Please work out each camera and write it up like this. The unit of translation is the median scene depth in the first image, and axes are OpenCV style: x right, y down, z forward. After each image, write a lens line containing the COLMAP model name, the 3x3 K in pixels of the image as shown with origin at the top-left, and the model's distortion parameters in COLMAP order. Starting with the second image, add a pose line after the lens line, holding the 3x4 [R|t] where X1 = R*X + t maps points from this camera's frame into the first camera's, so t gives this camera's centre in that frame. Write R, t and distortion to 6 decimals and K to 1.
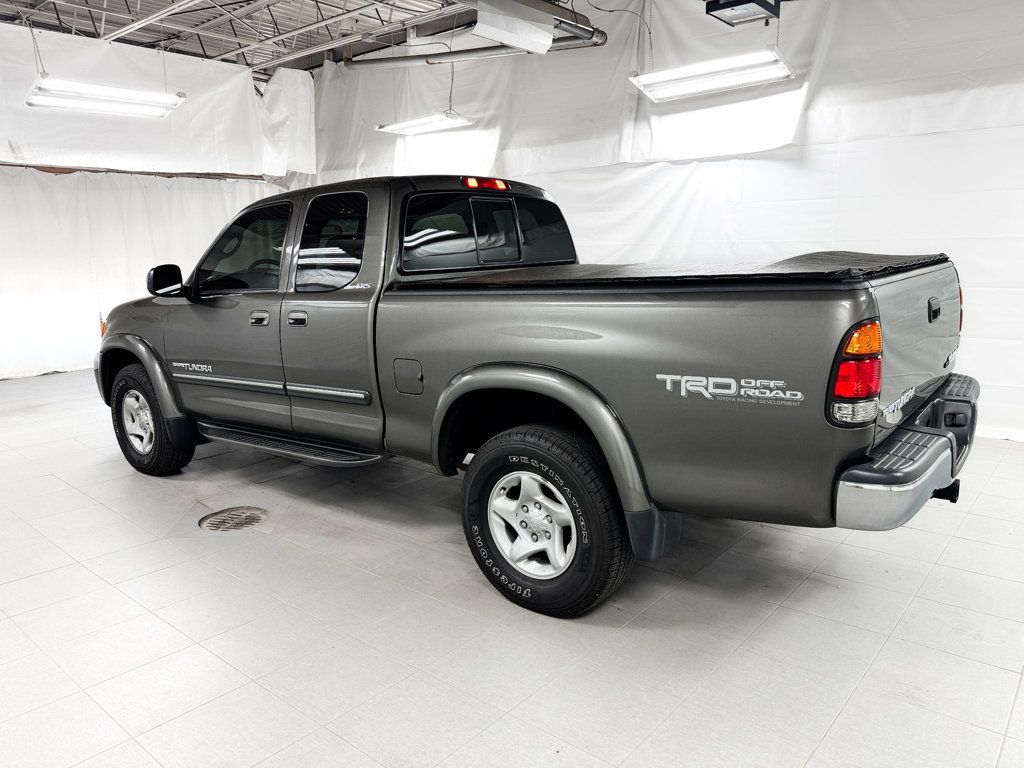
lens RADIAL K [[788.9, 0, 512.0], [0, 788.9, 384.0], [0, 0, 1]] dist [0.005683, -0.002933]
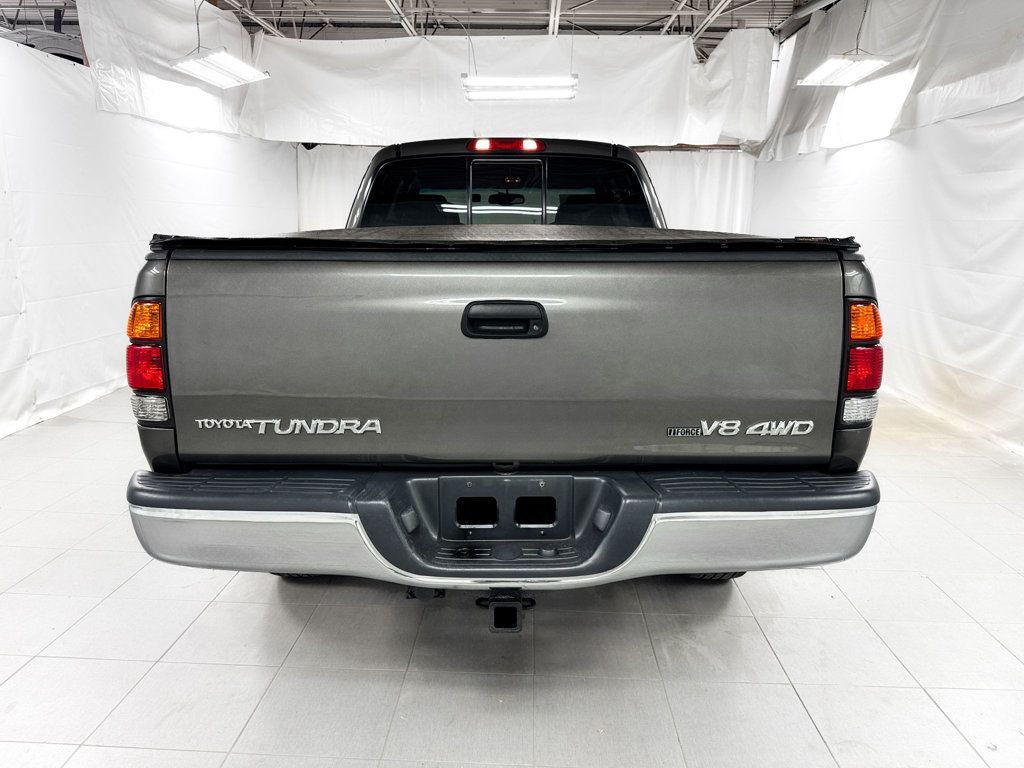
lens RADIAL K [[788.9, 0, 512.0], [0, 788.9, 384.0], [0, 0, 1]] dist [0.005683, -0.002933]
pose [[0.623939, 0.172651, -0.762163, 0.708057], [-0.149211, 0.983667, 0.100677, -0.071063], [0.767096, 0.050907, 0.639509, 0.419443]]
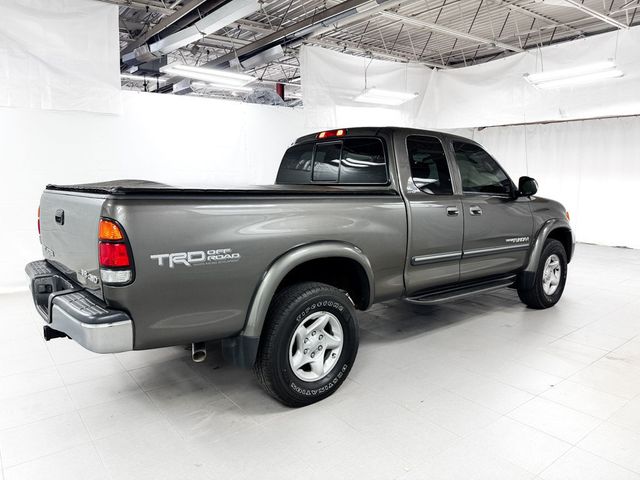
lens RADIAL K [[493.1, 0, 320.0], [0, 493.1, 240.0], [0, 0, 1]] dist [0.005683, -0.002933]
pose [[0.249730, -0.077877, 0.965179, -0.380866], [0.117322, 0.991851, 0.049673, -0.030673], [-0.961182, 0.100832, 0.256832, 0.293494]]
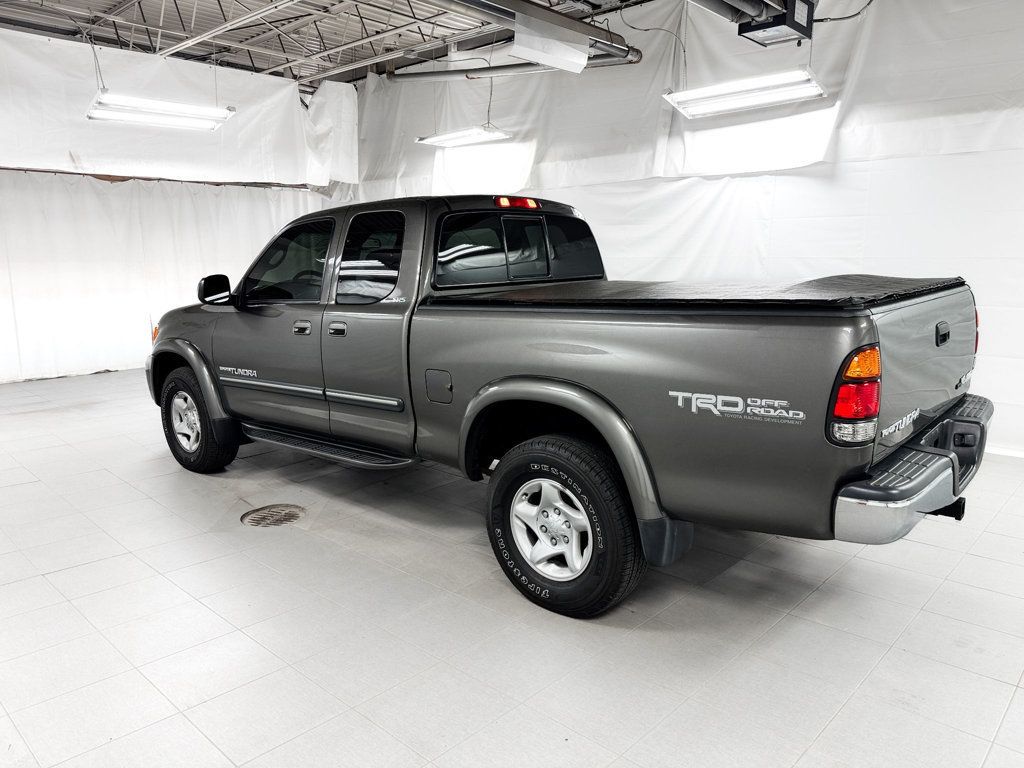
lens RADIAL K [[790.0, 0, 512.0], [0, 790.0, 384.0], [0, 0, 1]] dist [0.013437, 0.000807]
pose [[0.998762, 0.021159, -0.045018, 0.011698], [-0.021398, 0.999759, -0.004841, -0.007675], [0.044905, 0.005798, 0.998974, -0.047866]]
